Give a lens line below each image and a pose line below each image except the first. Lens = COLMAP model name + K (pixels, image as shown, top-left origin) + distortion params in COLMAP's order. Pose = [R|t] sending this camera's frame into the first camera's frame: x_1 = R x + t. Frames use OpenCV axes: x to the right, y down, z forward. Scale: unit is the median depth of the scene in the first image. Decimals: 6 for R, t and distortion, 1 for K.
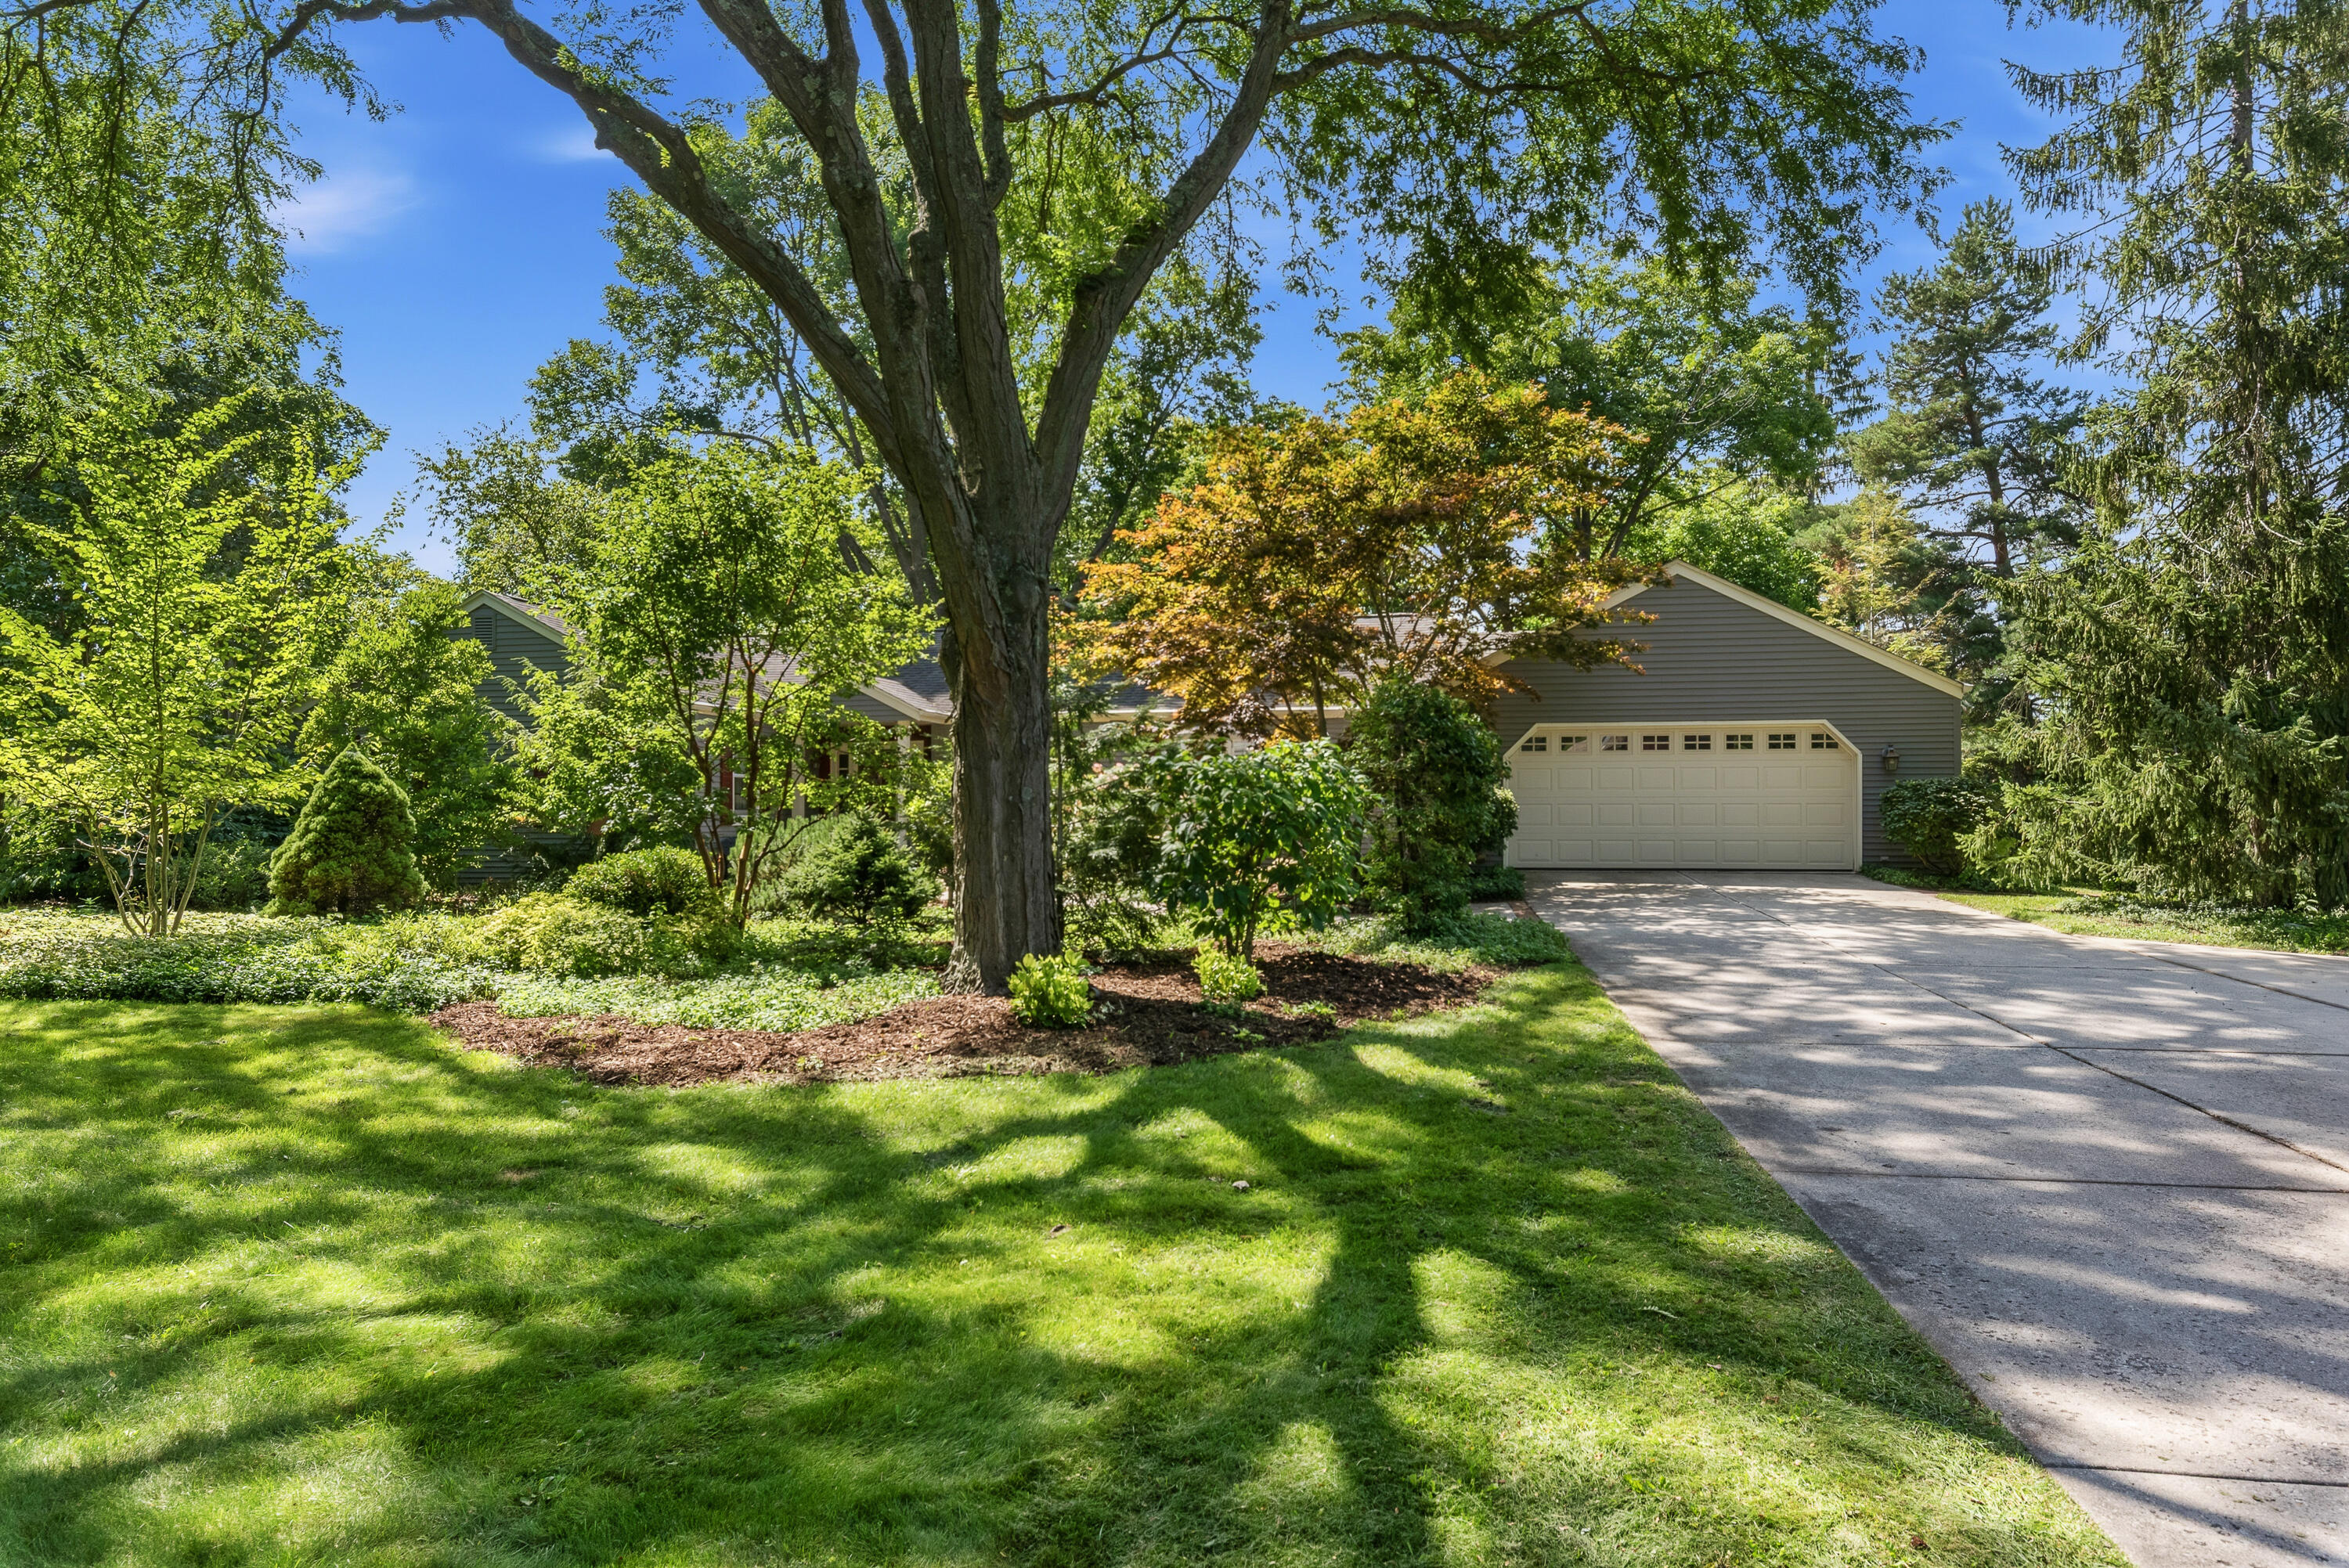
lens RADIAL K [[1500.8, 0, 1175.0], [0, 1500.8, 780.6], [0, 0, 1]] dist [0.007553, -0.001032]
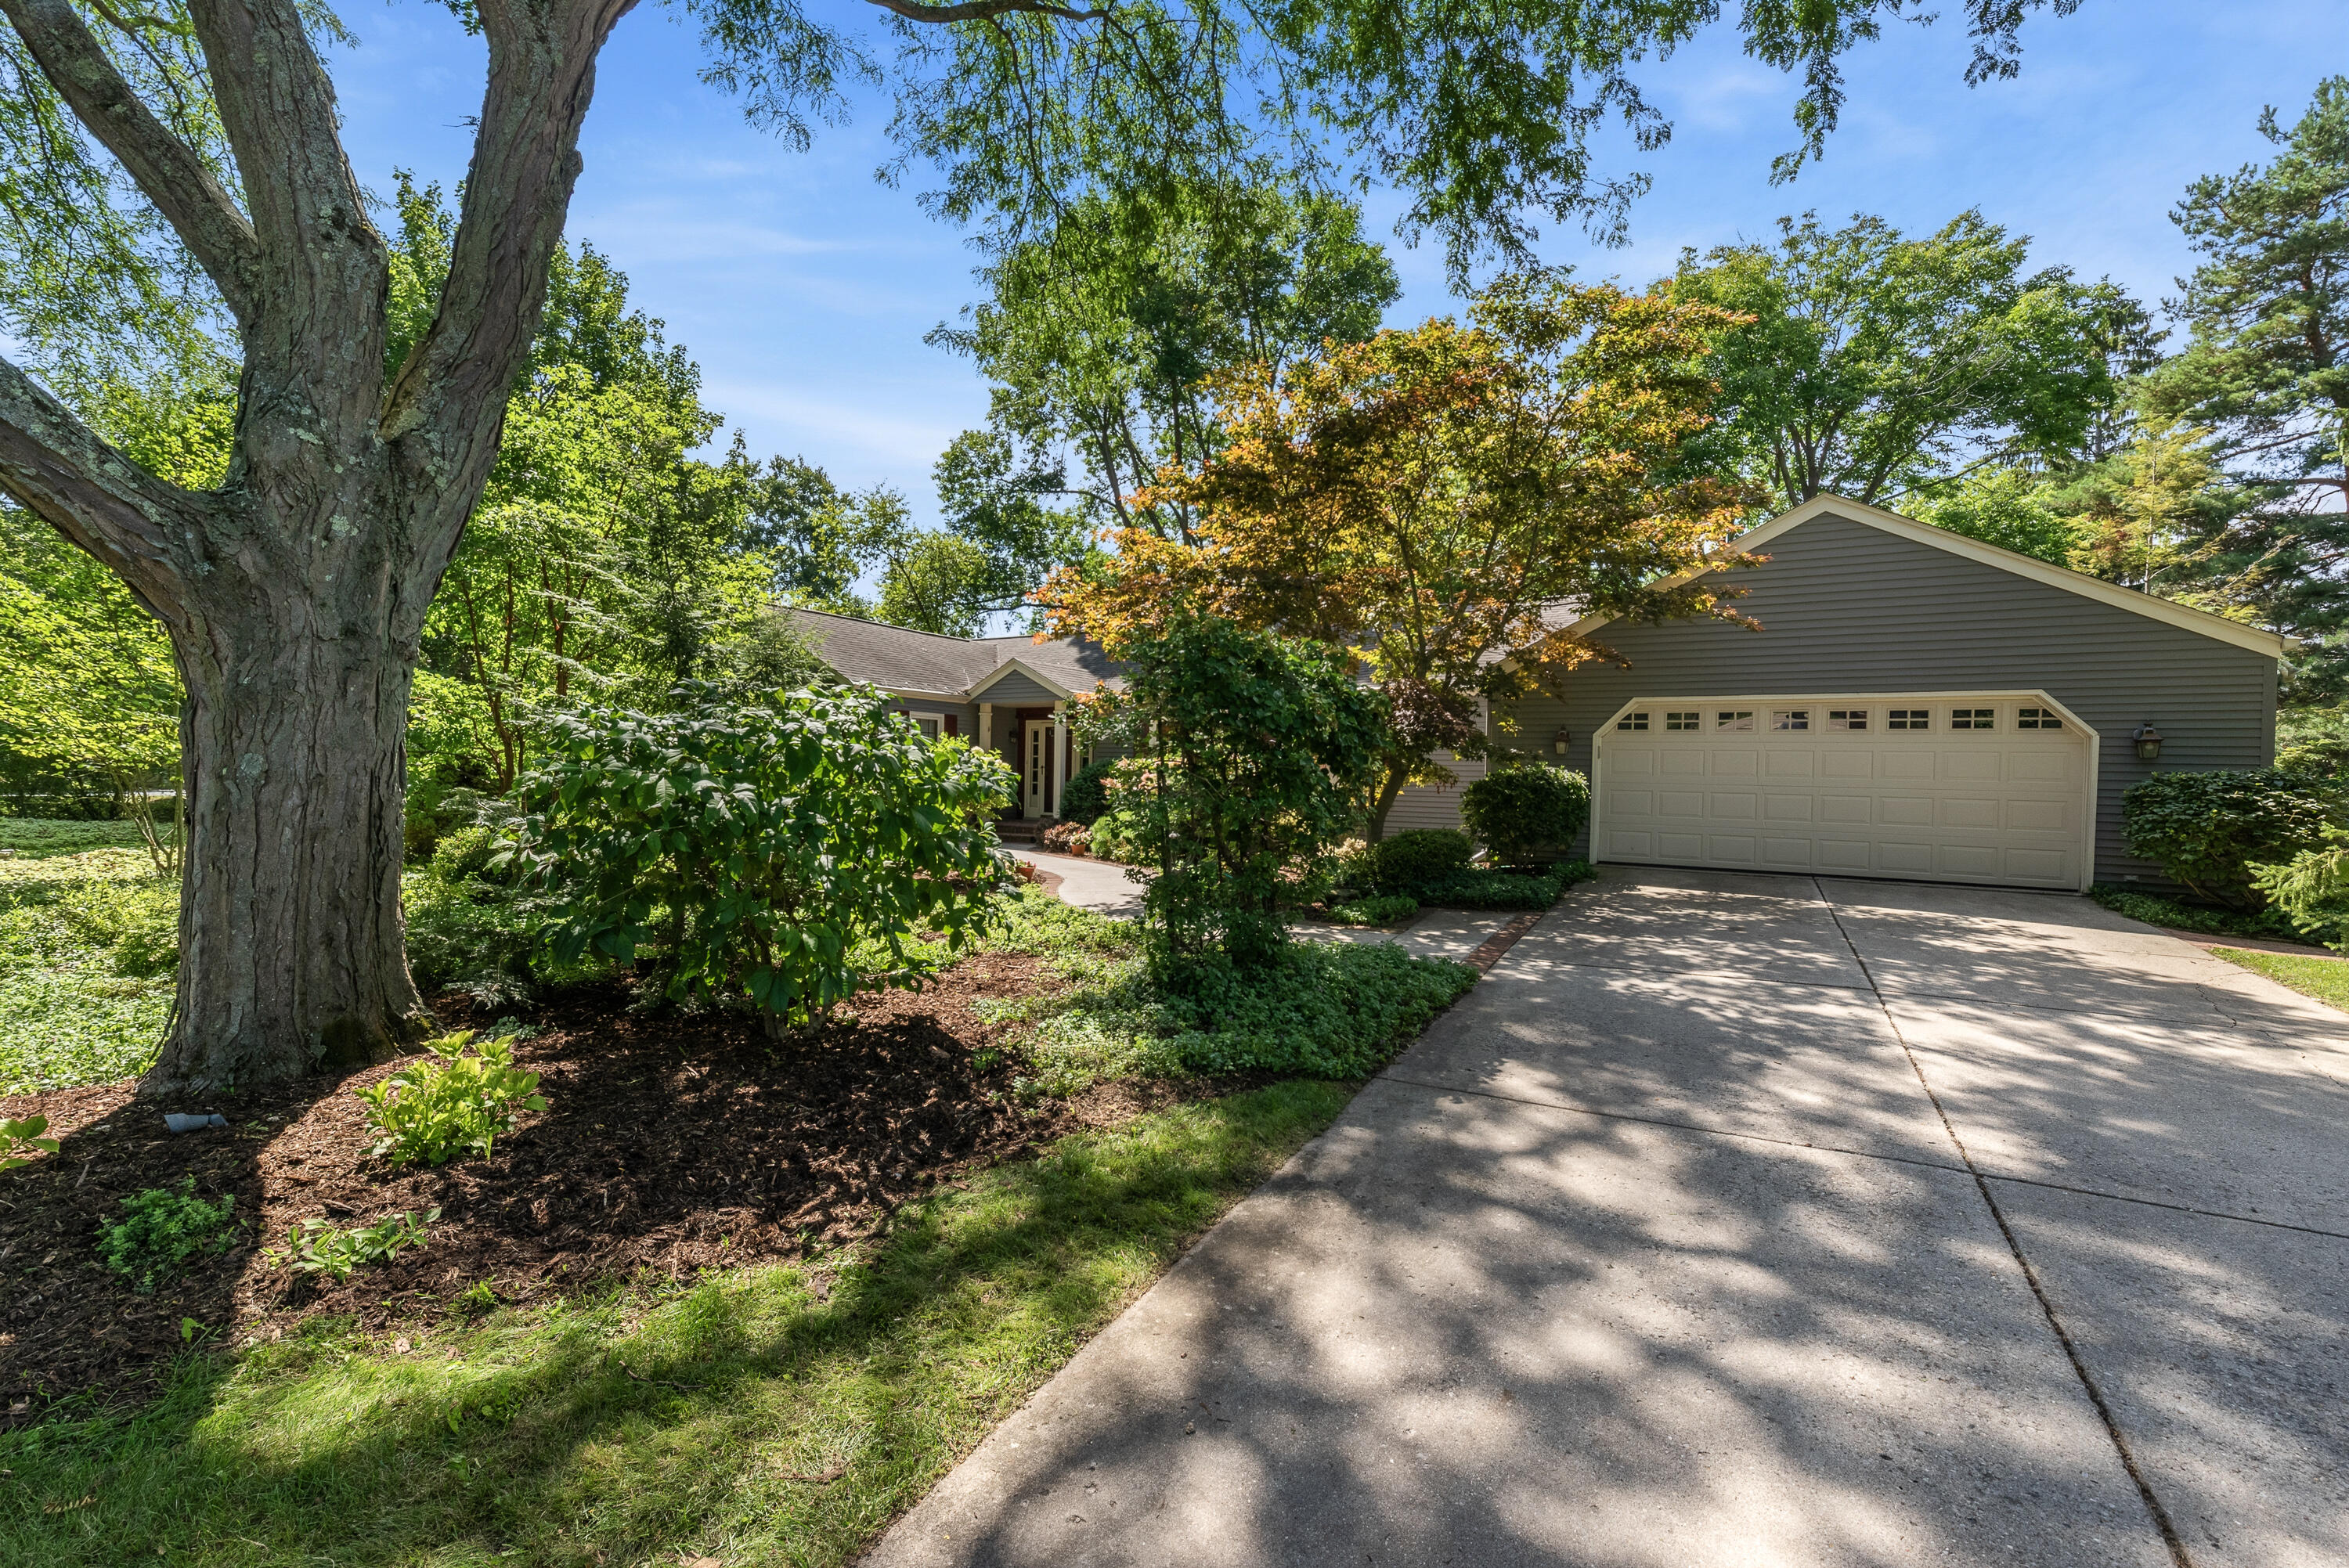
lens RADIAL K [[998.4, 0, 1173.2], [0, 998.4, 785.9], [0, 0, 1]] dist [-0.003401, 0.000696]
pose [[0.936053, 0.027092, -0.350815, 0.146902], [-0.016734, 0.999331, 0.032526, -0.001002], [0.351461, -0.024576, 0.935880, 0.275135]]
